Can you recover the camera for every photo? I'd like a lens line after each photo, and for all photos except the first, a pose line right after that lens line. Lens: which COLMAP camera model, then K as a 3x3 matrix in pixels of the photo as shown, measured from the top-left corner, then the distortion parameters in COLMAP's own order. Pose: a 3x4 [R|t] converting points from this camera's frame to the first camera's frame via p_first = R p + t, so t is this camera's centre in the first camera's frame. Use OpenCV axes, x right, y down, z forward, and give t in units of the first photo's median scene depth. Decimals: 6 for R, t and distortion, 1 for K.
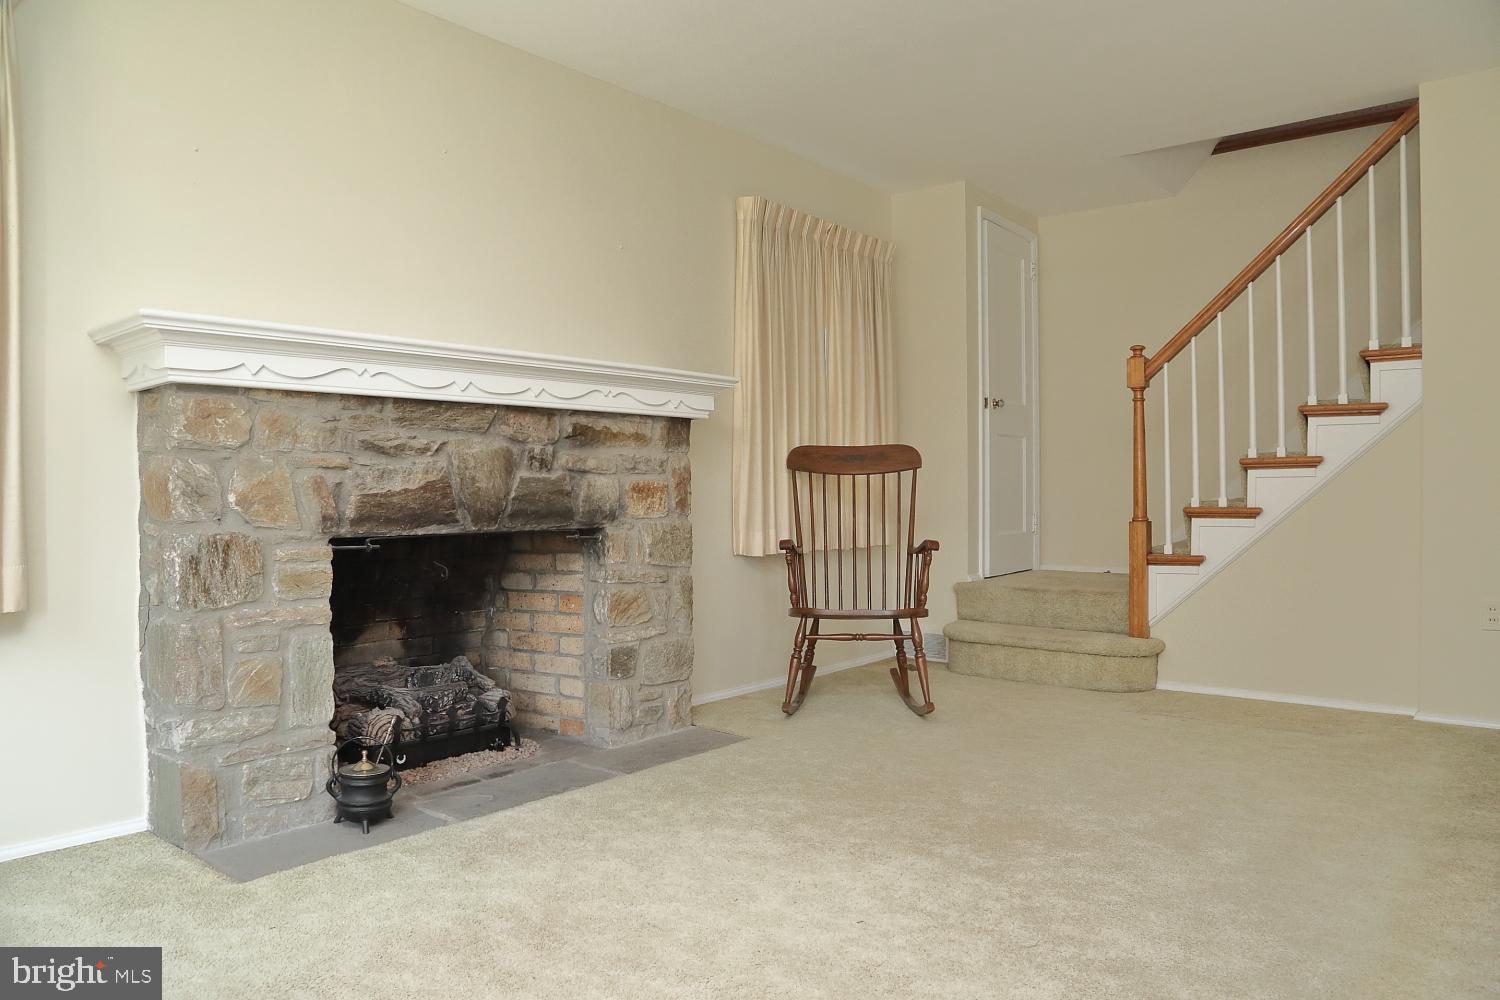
lens RADIAL K [[1061.2, 0, 741.7], [0, 1061.2, 499.0], [0, 0, 1]] dist [-0.048689, 0.002414]
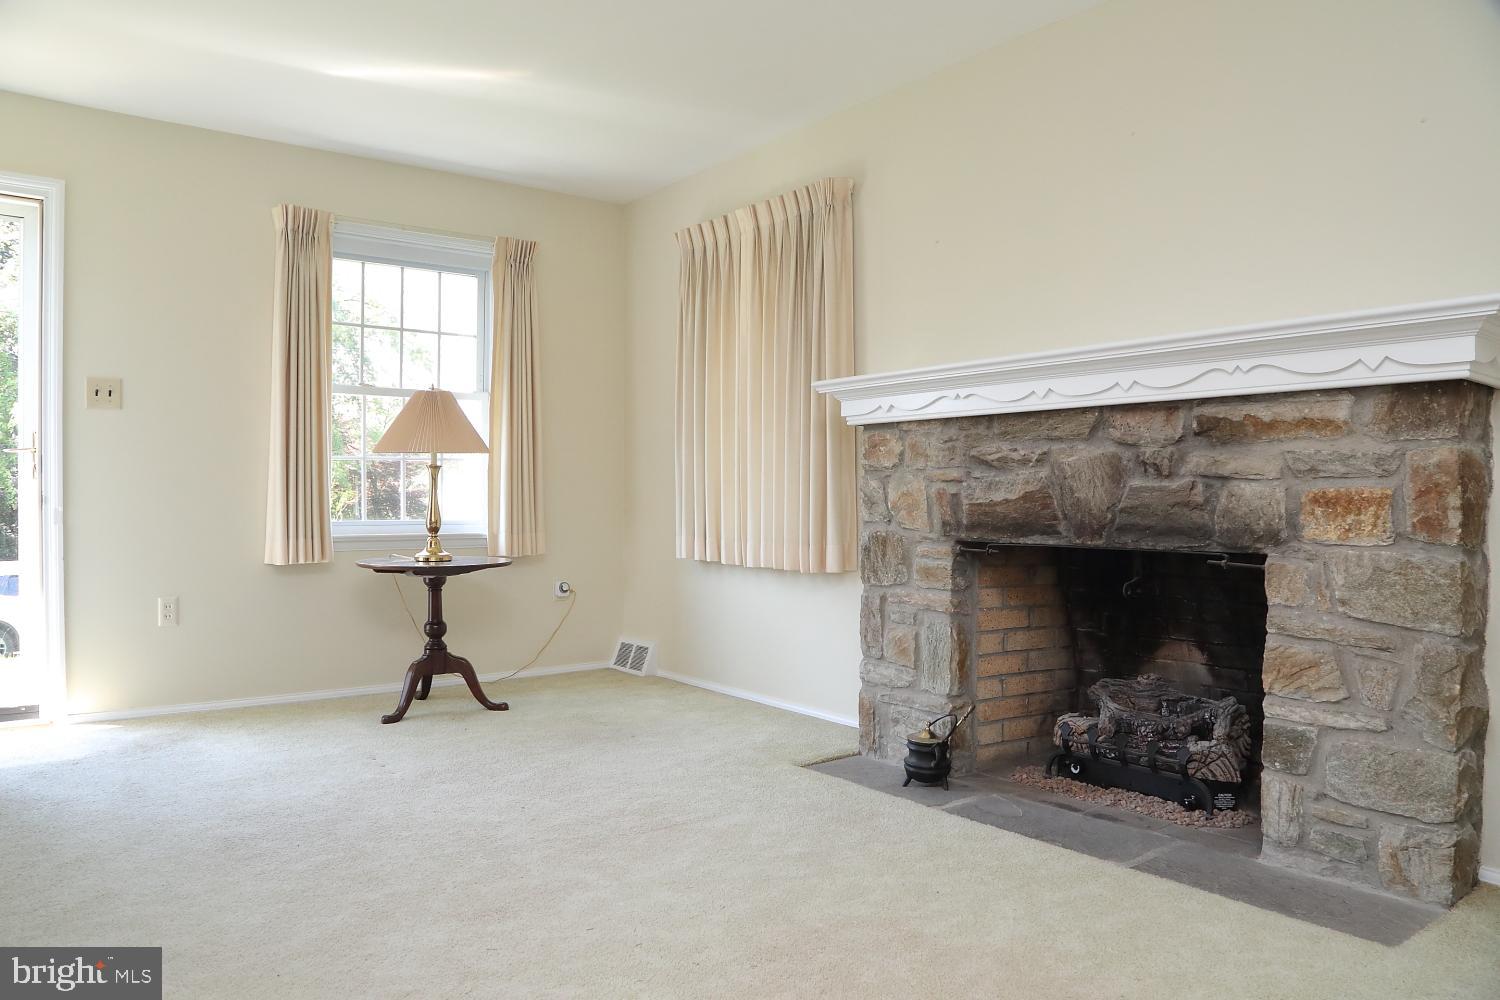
lens RADIAL K [[1061.2, 0, 741.7], [0, 1061.2, 499.0], [0, 0, 1]] dist [-0.048689, 0.002414]
pose [[-0.219333, 0.007494, -0.975621, 0.737967], [-0.006478, 0.999937, 0.009137, -0.016918], [0.975628, 0.008324, -0.219271, 0.928496]]
